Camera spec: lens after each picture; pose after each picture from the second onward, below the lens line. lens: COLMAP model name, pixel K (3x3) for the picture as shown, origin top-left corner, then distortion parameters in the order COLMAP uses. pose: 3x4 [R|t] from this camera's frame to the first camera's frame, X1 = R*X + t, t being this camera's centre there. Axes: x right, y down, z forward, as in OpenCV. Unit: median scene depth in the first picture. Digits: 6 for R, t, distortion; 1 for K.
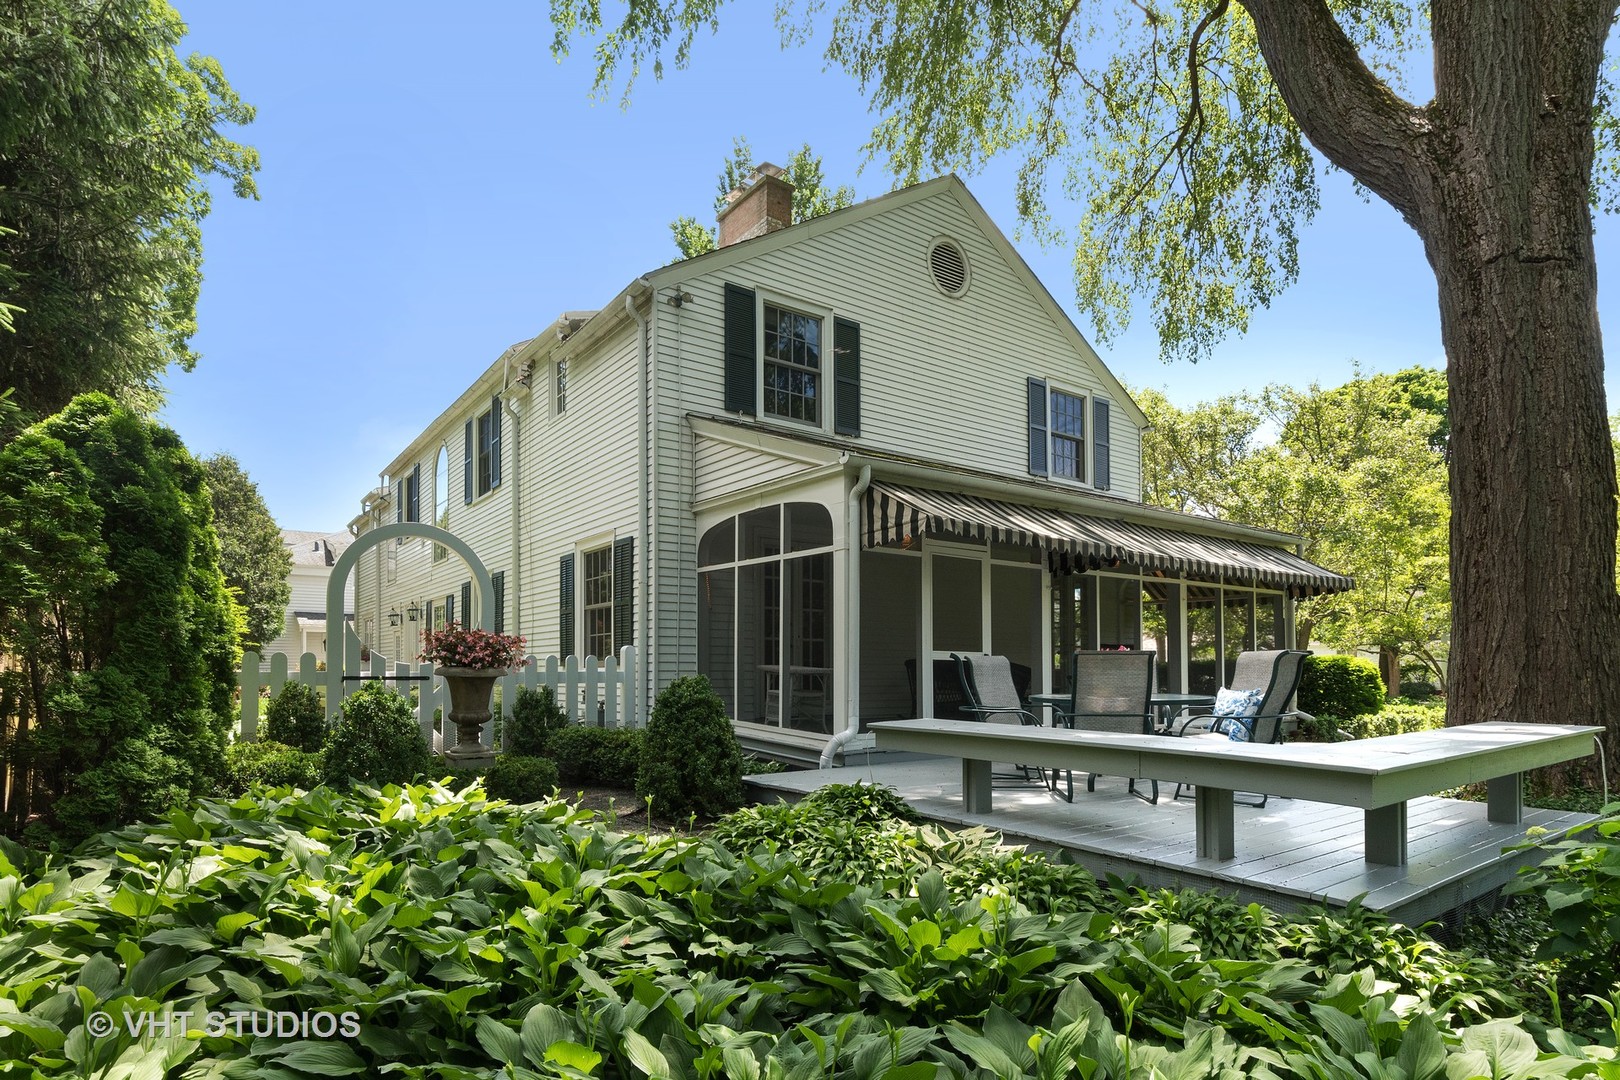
lens RADIAL K [[851.4, 0, 809.1], [0, 851.4, 655.4], [0, 0, 1]] dist [-0.001570, -0.000536]
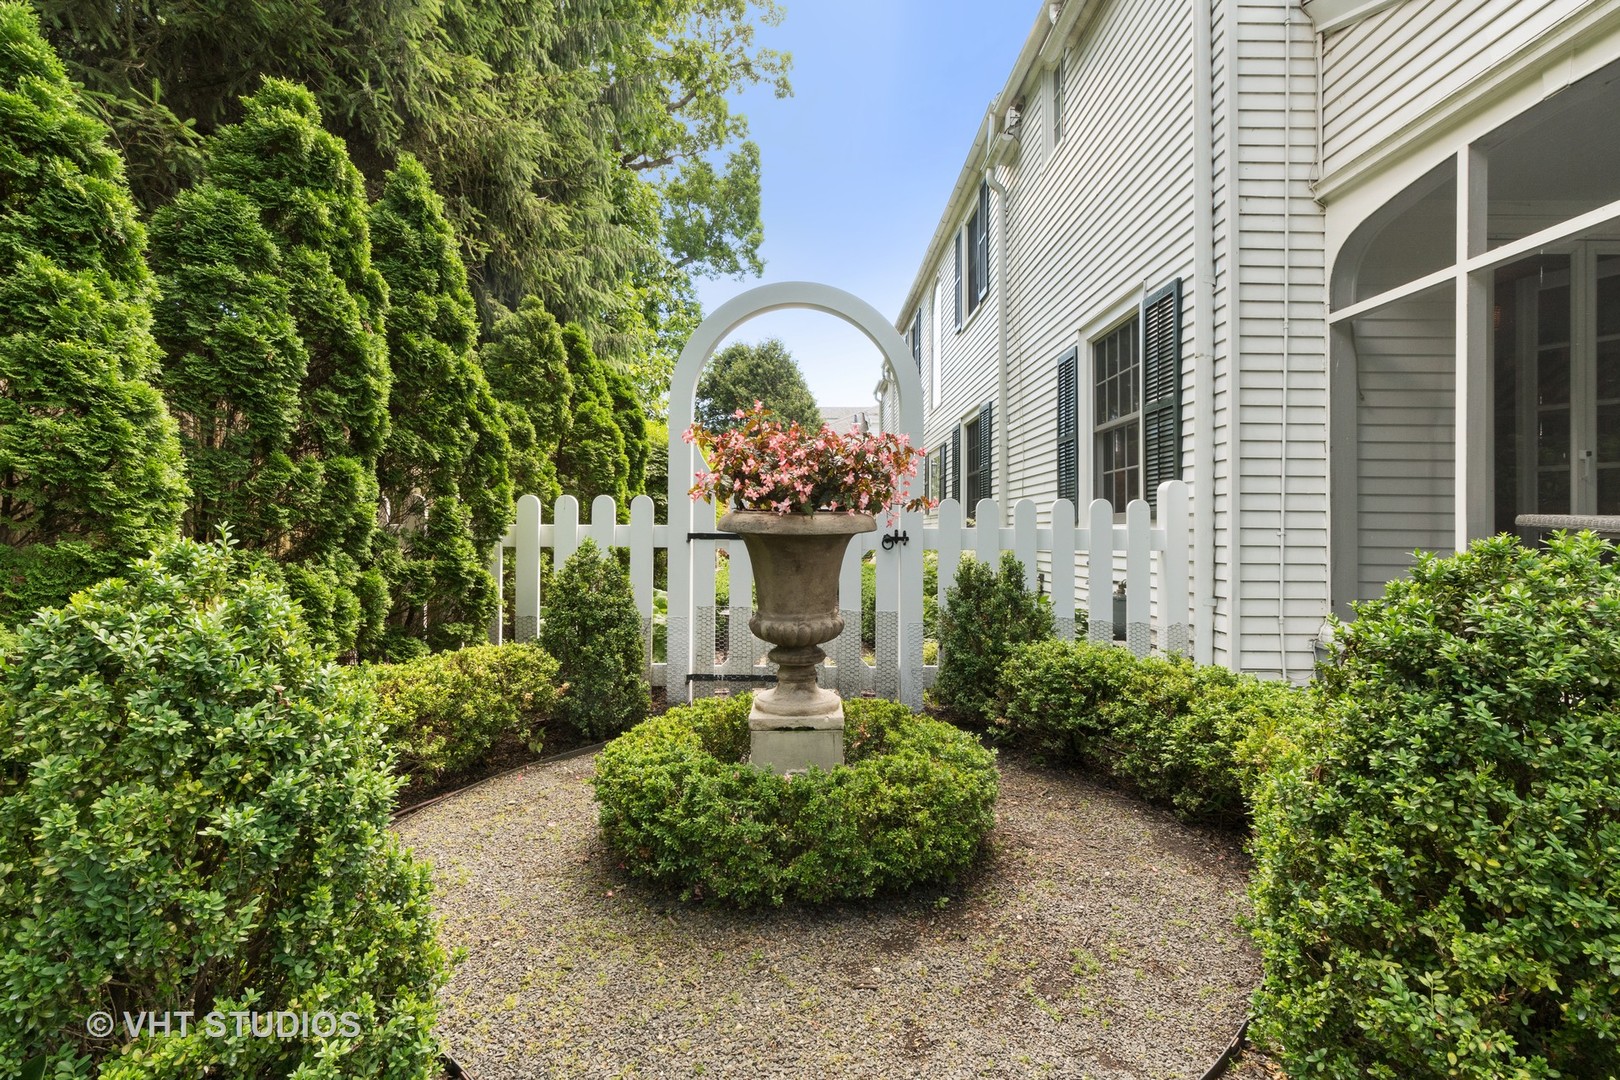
lens RADIAL K [[776.4, 0, 810.7], [0, 776.4, 528.6], [0, 0, 1]] dist [-0.001987, -0.000552]
pose [[0.808770, 0.002256, -0.588120, -0.110253], [0.003736, 0.999953, 0.008972, 0.012896], [0.588113, -0.009454, 0.808724, 0.473676]]
